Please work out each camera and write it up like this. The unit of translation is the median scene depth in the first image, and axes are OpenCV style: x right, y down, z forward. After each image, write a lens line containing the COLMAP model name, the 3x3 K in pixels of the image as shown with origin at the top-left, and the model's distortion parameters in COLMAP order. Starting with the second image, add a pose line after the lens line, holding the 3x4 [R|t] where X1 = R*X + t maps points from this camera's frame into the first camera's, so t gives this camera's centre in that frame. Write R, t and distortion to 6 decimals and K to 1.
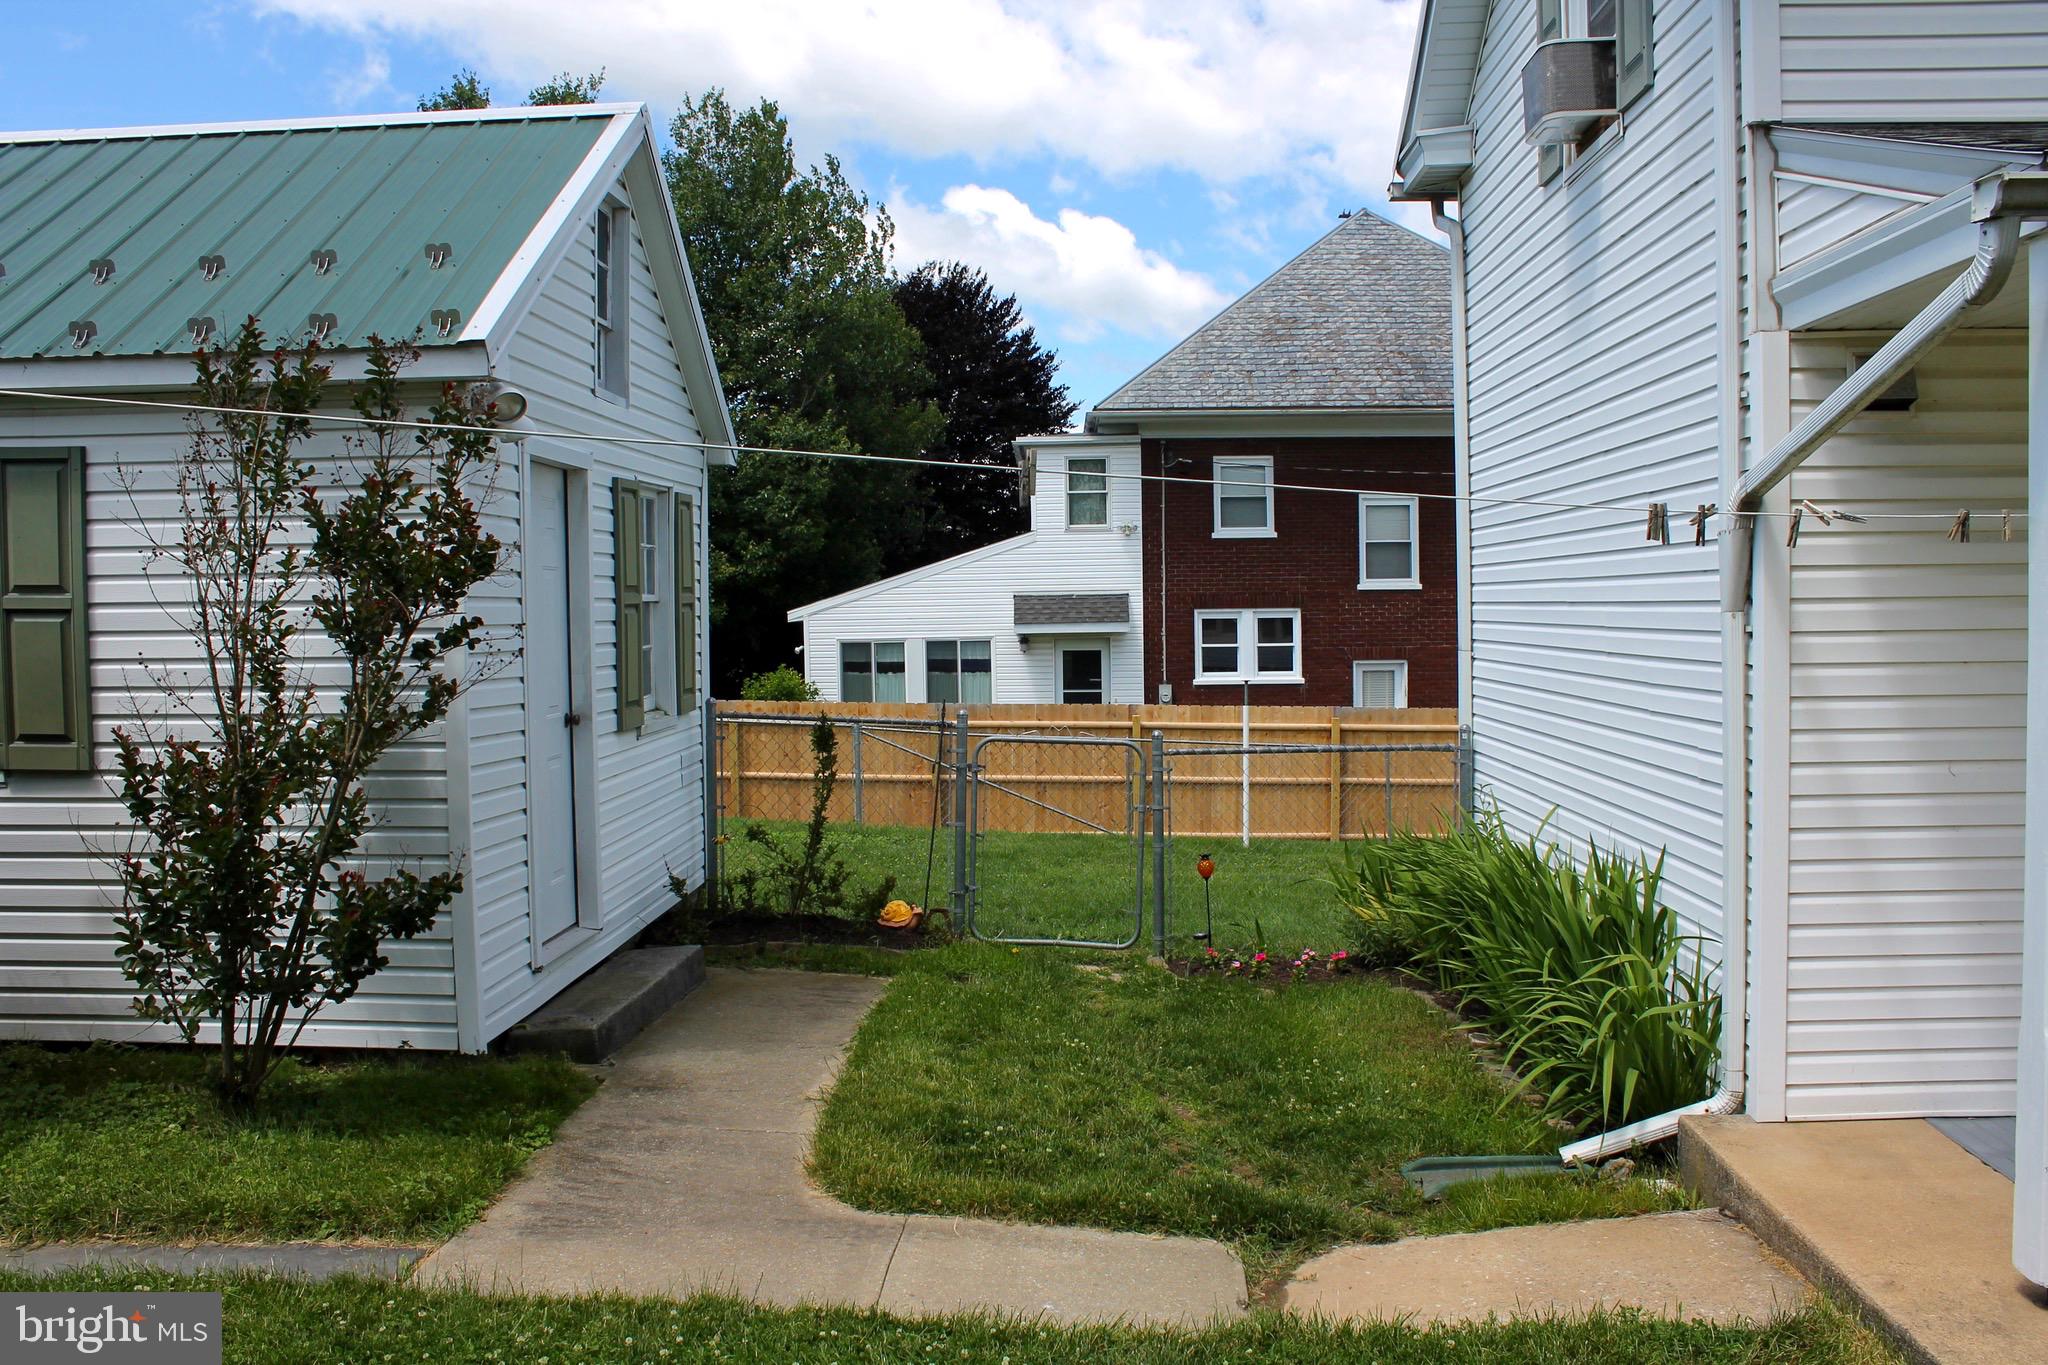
lens RADIAL K [[1722.3, 0, 1022.1], [0, 1722.3, 698.5], [0, 0, 1]] dist [-0.162387, 0.138726]
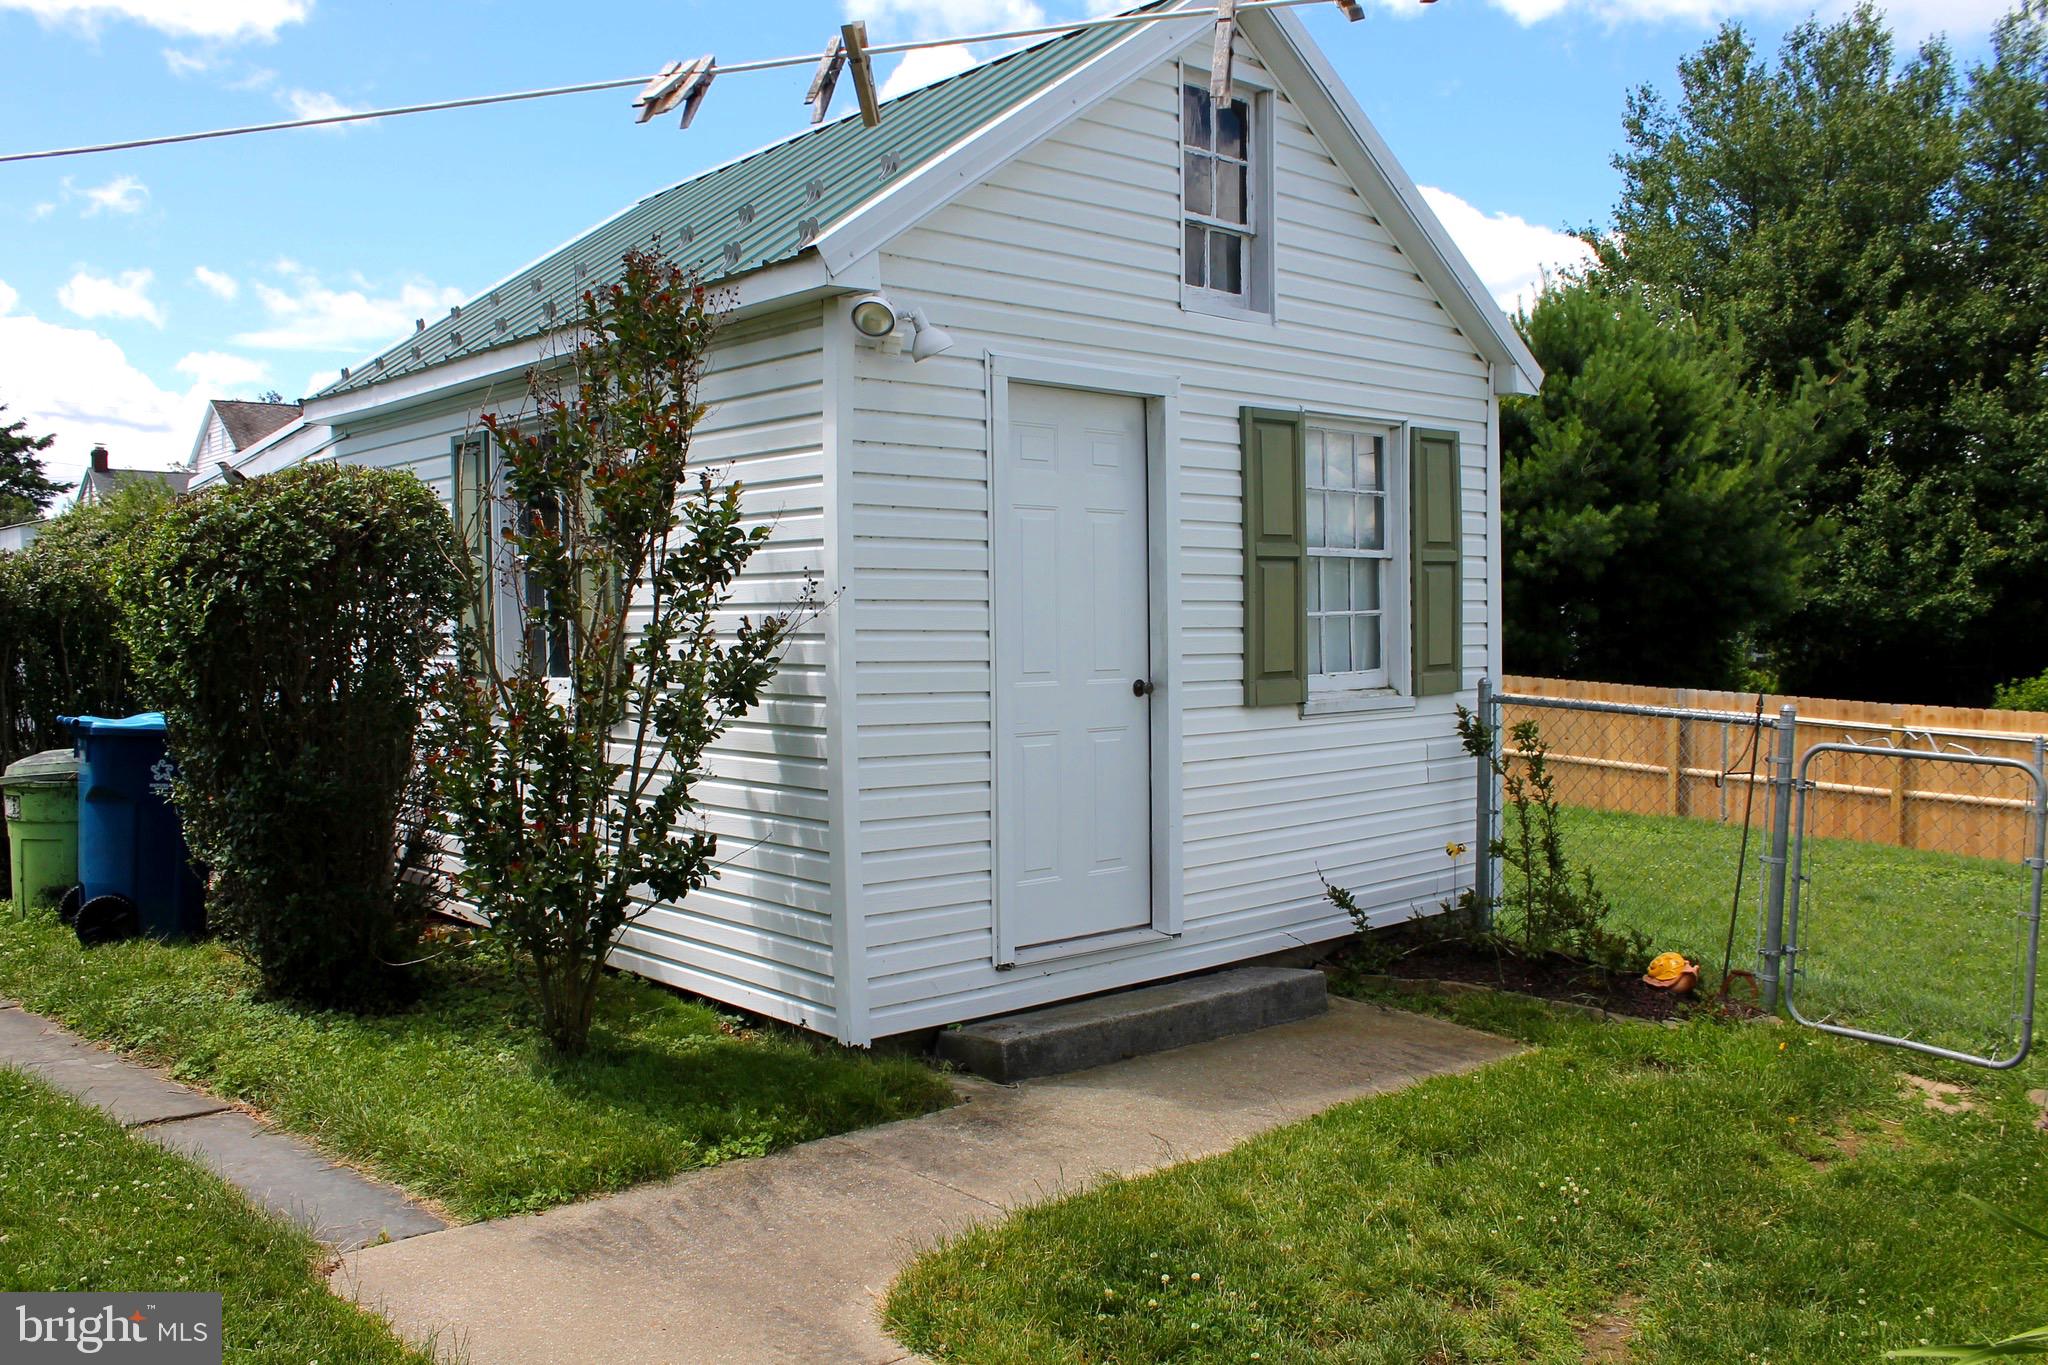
lens RADIAL K [[1722.3, 0, 1022.1], [0, 1722.3, 698.5], [0, 0, 1]] dist [-0.162387, 0.138726]
pose [[0.702403, 0.035763, -0.710881, 0.311401], [-0.037307, 0.999214, 0.013406, 0.008597], [0.710801, 0.017105, 0.703185, 0.346656]]
